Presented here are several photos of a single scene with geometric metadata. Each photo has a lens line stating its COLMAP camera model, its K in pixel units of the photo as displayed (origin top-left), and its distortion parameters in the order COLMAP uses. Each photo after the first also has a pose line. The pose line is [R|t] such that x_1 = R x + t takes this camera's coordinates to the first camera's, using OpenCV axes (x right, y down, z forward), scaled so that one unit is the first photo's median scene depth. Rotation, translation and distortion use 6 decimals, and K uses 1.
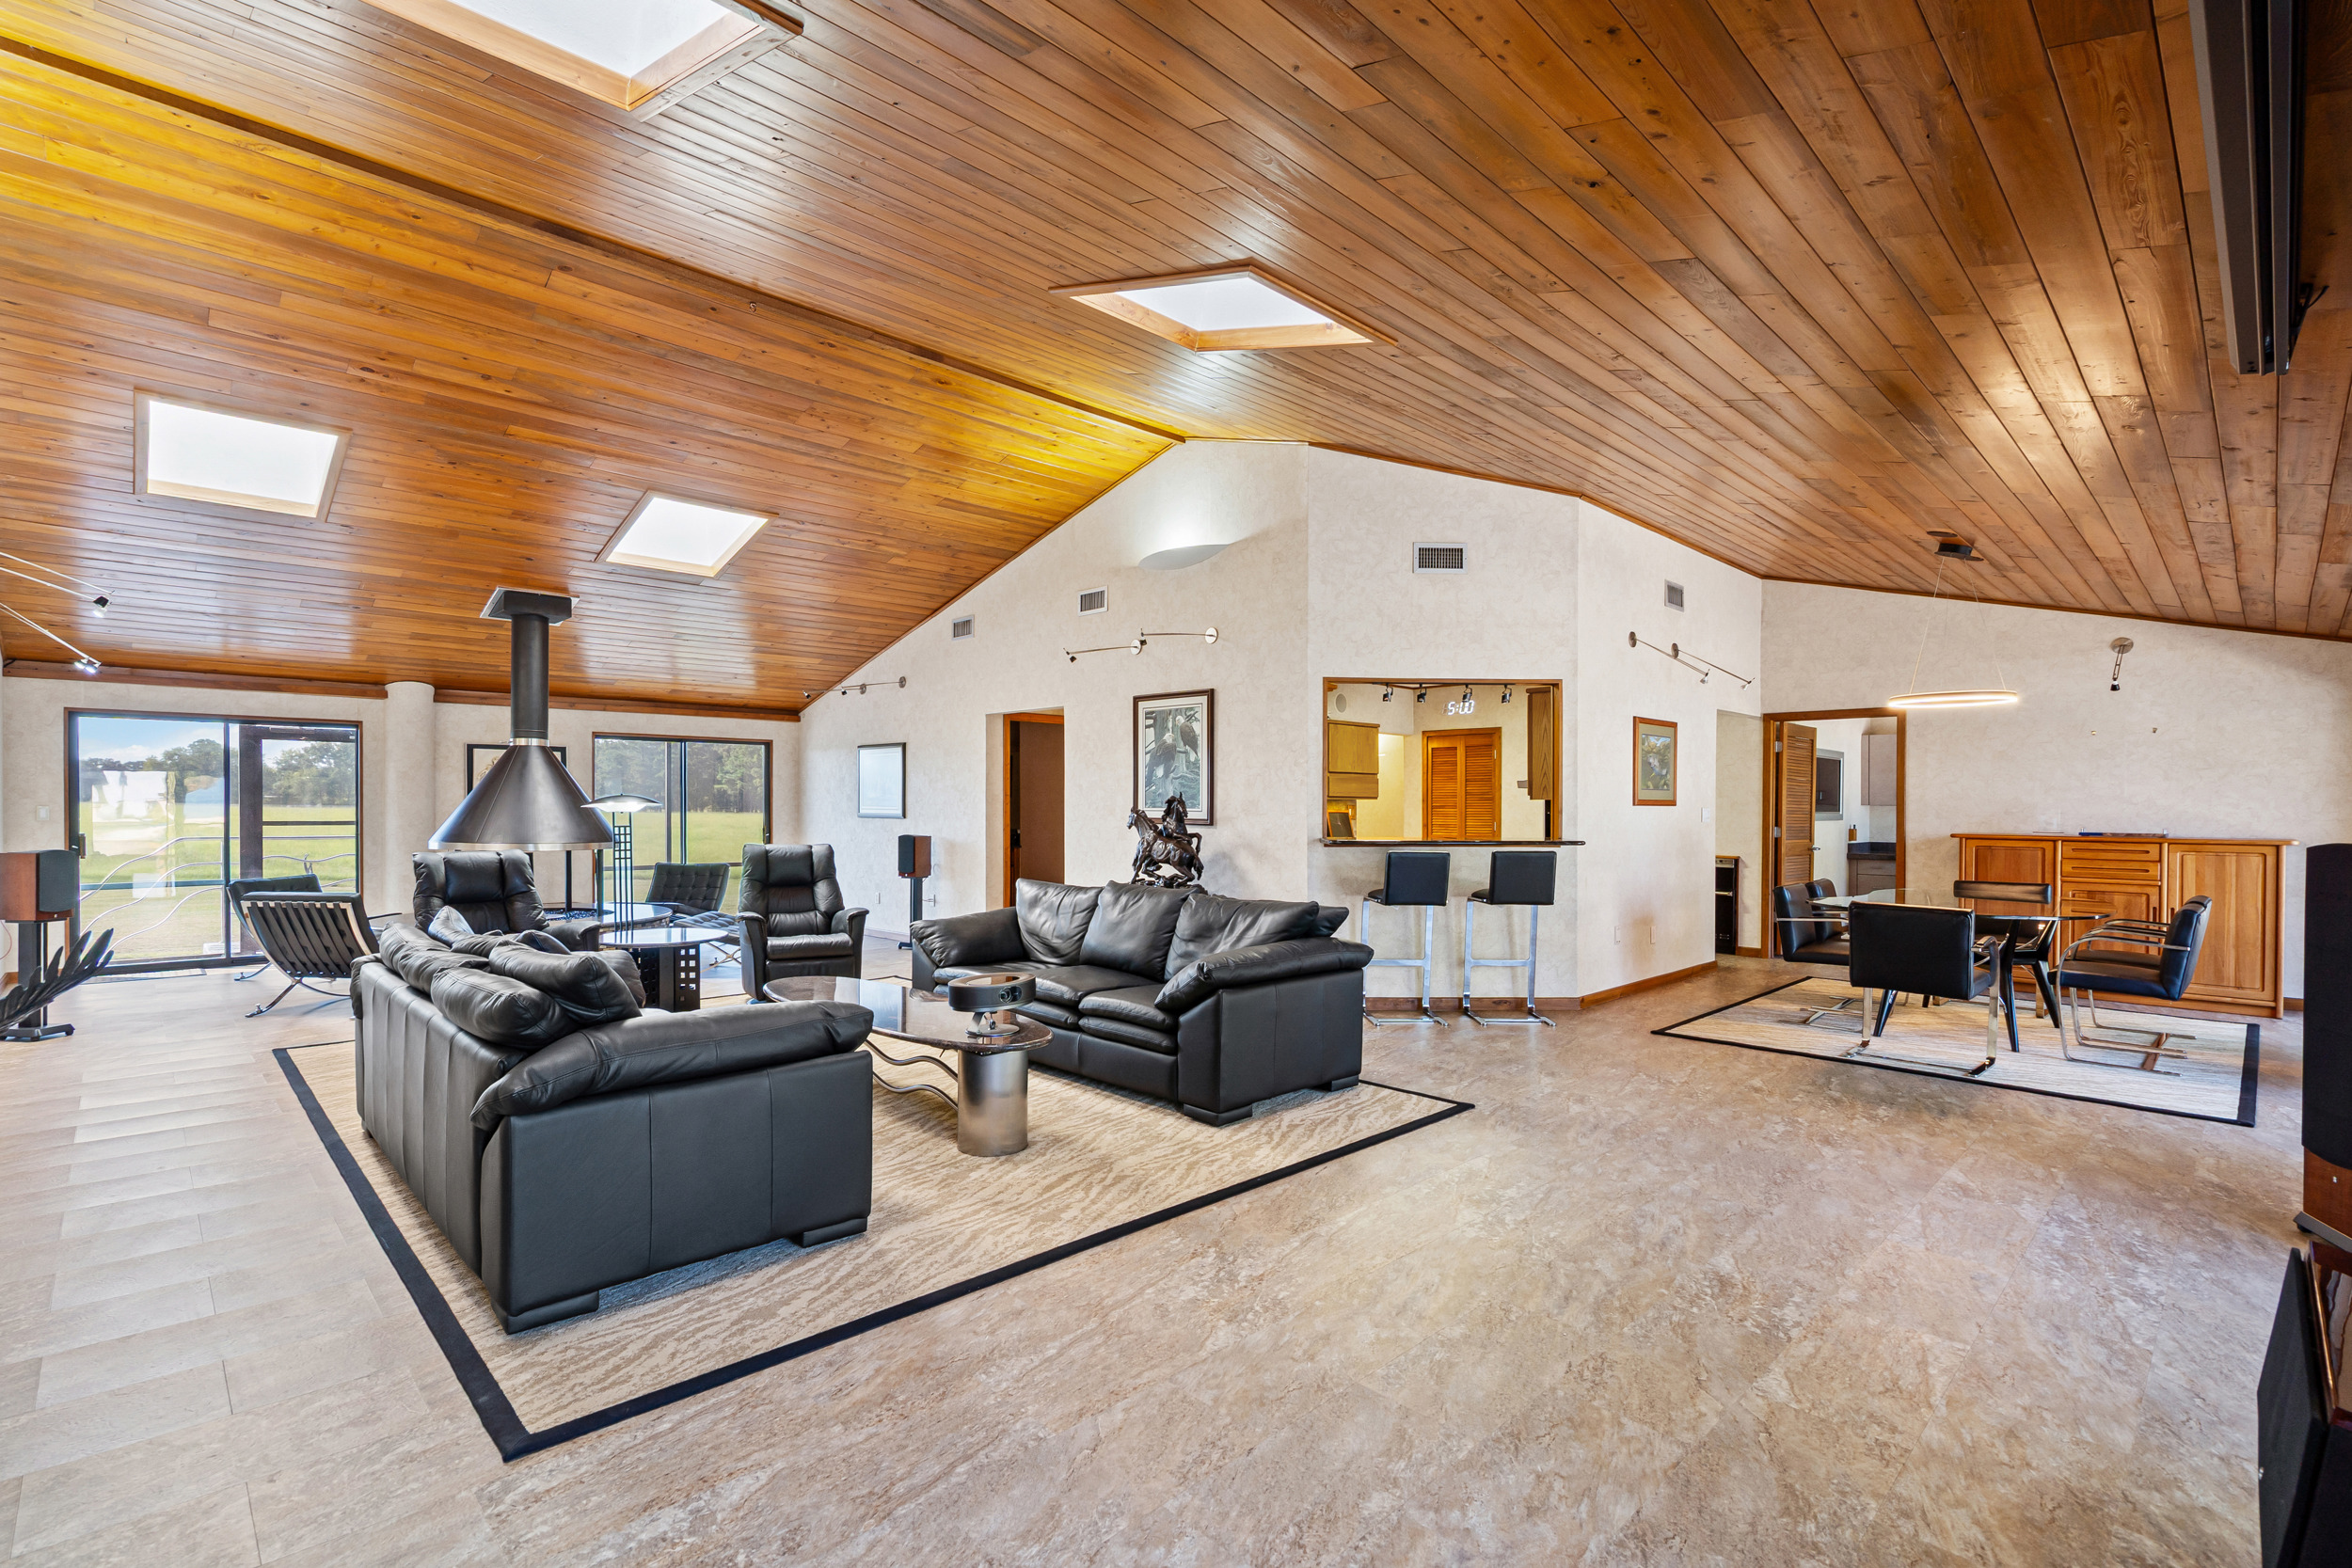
lens RADIAL K [[1075.6, 0, 1156.5], [0, 1075.6, 813.7], [0, 0, 1]] dist [0.001319, 0.000531]
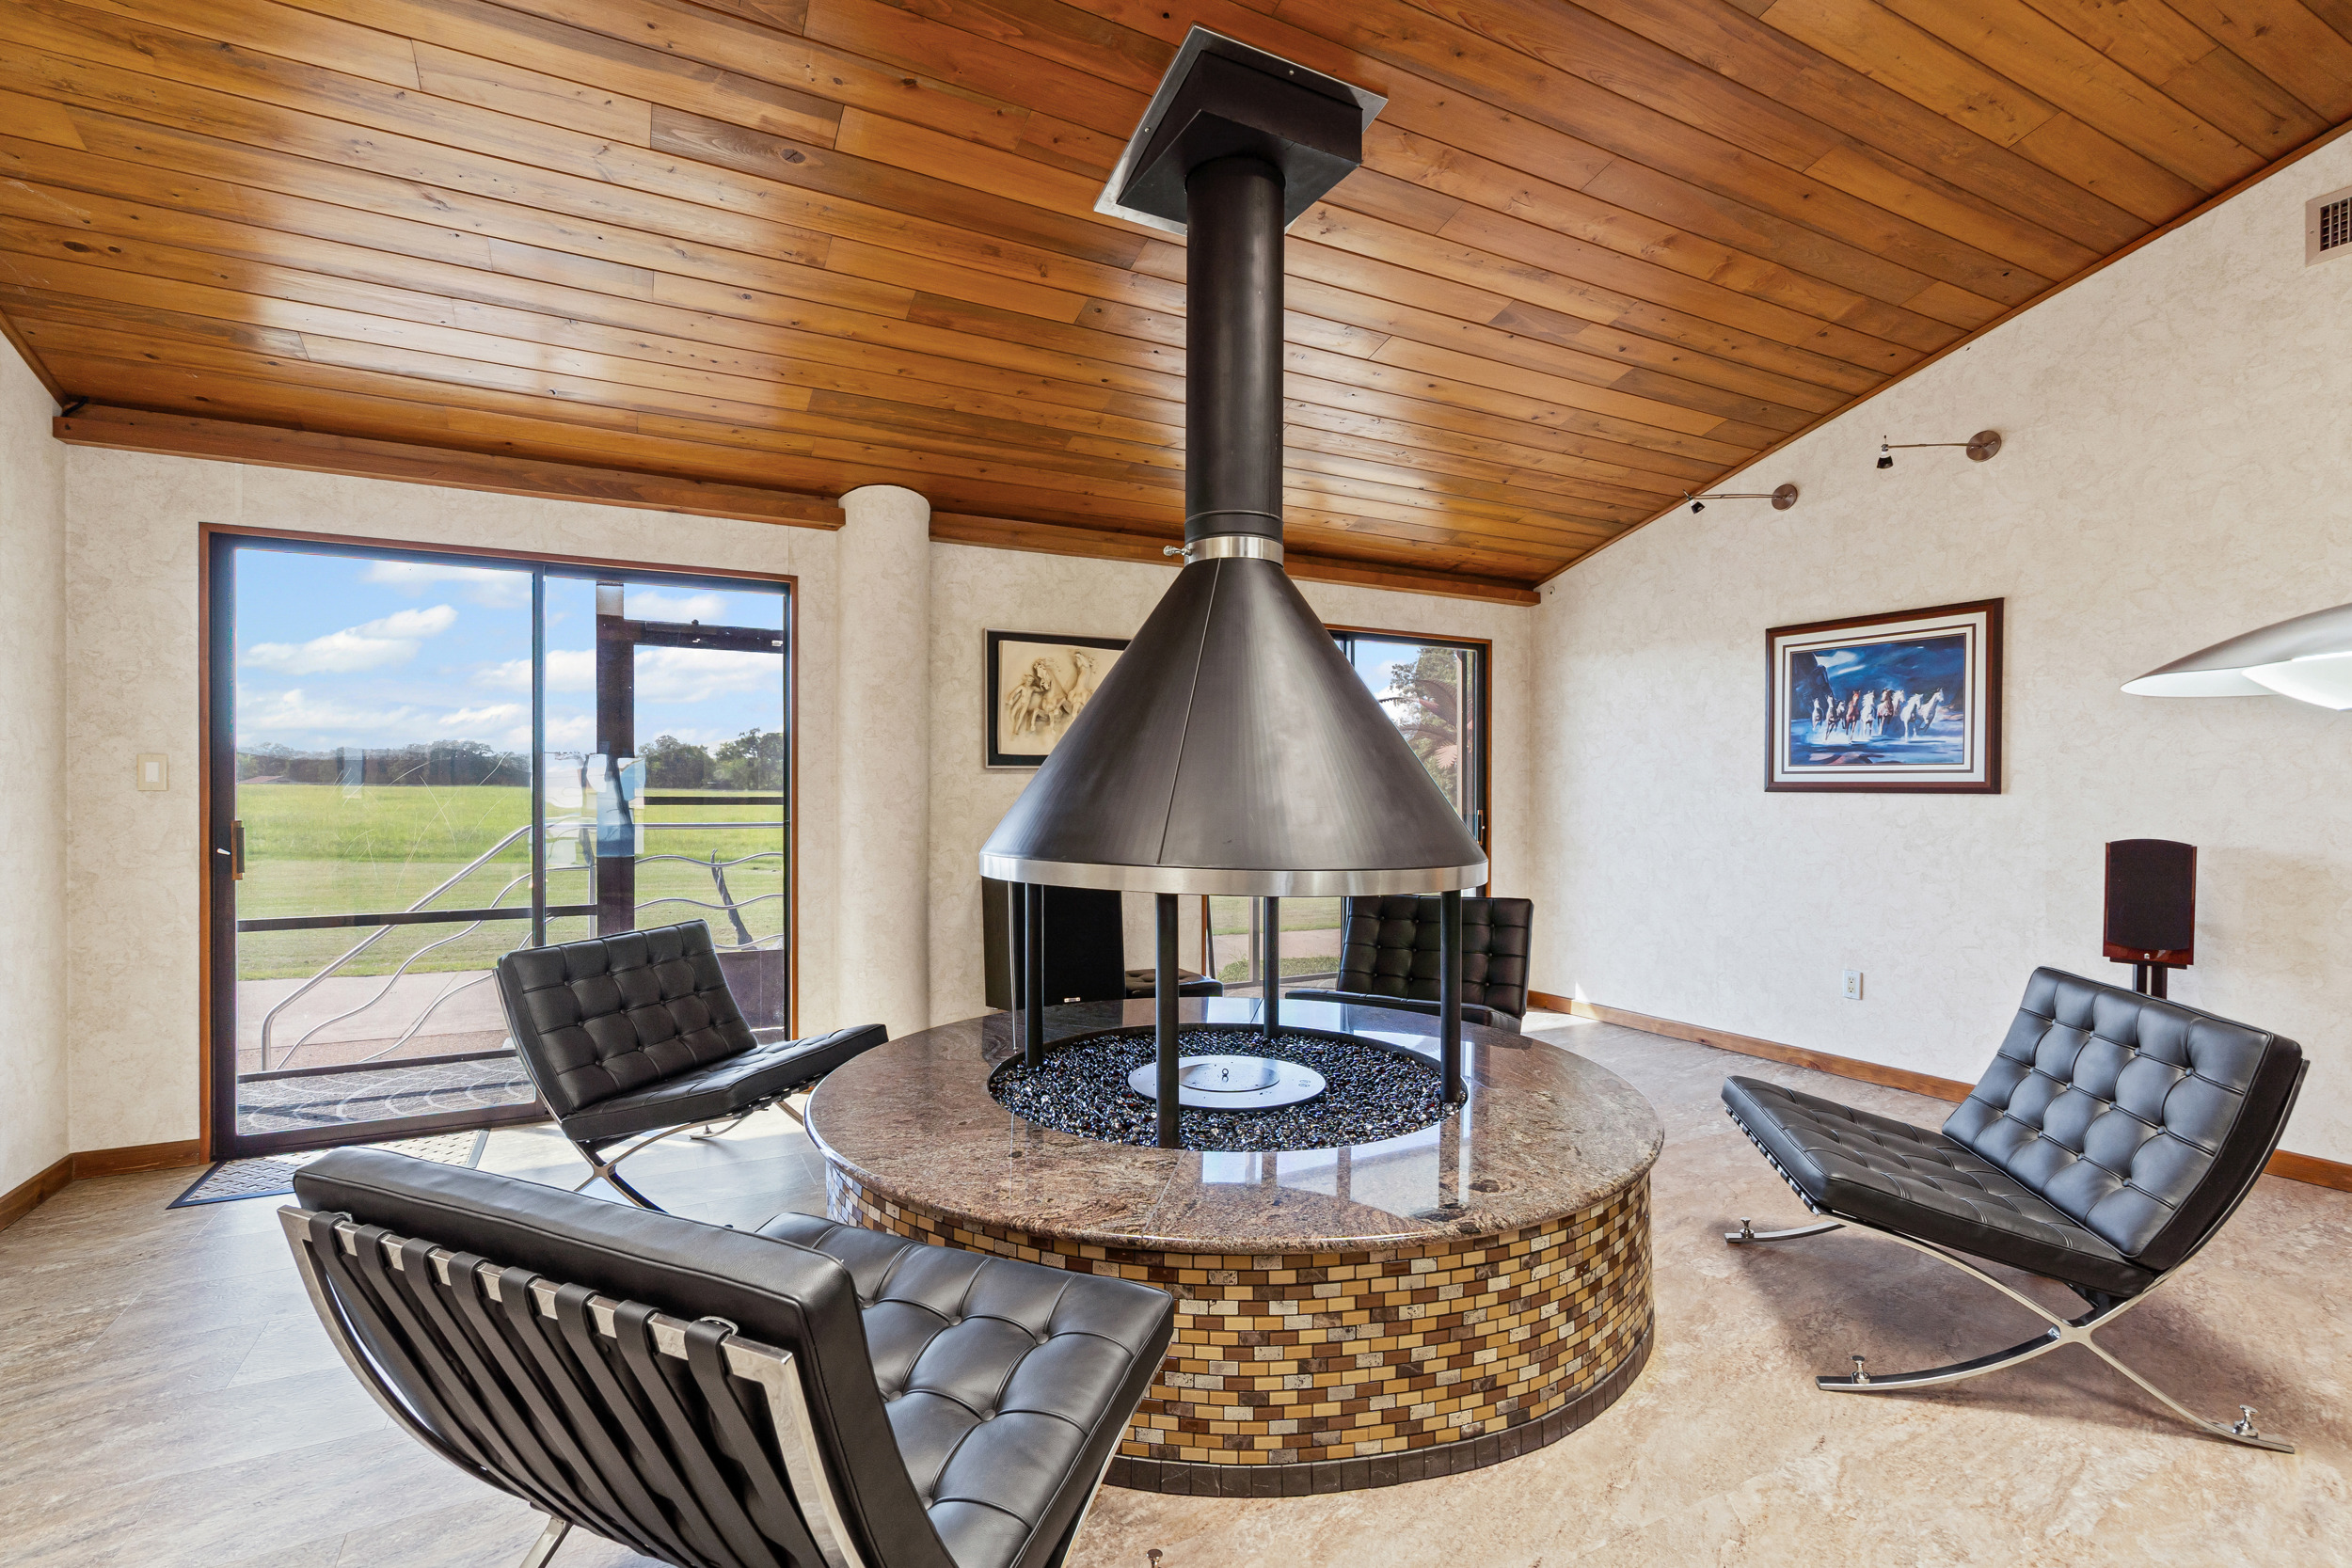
lens RADIAL K [[1075.6, 0, 1170.4], [0, 1075.6, 797.5], [0, 0, 1]] dist [0.001319, 0.000531]
pose [[0.960197, -0.001810, -0.279319, -0.433948], [-0.001783, 0.999919, -0.012606, 0.011857], [0.279319, 0.012602, 0.960116, 0.575742]]
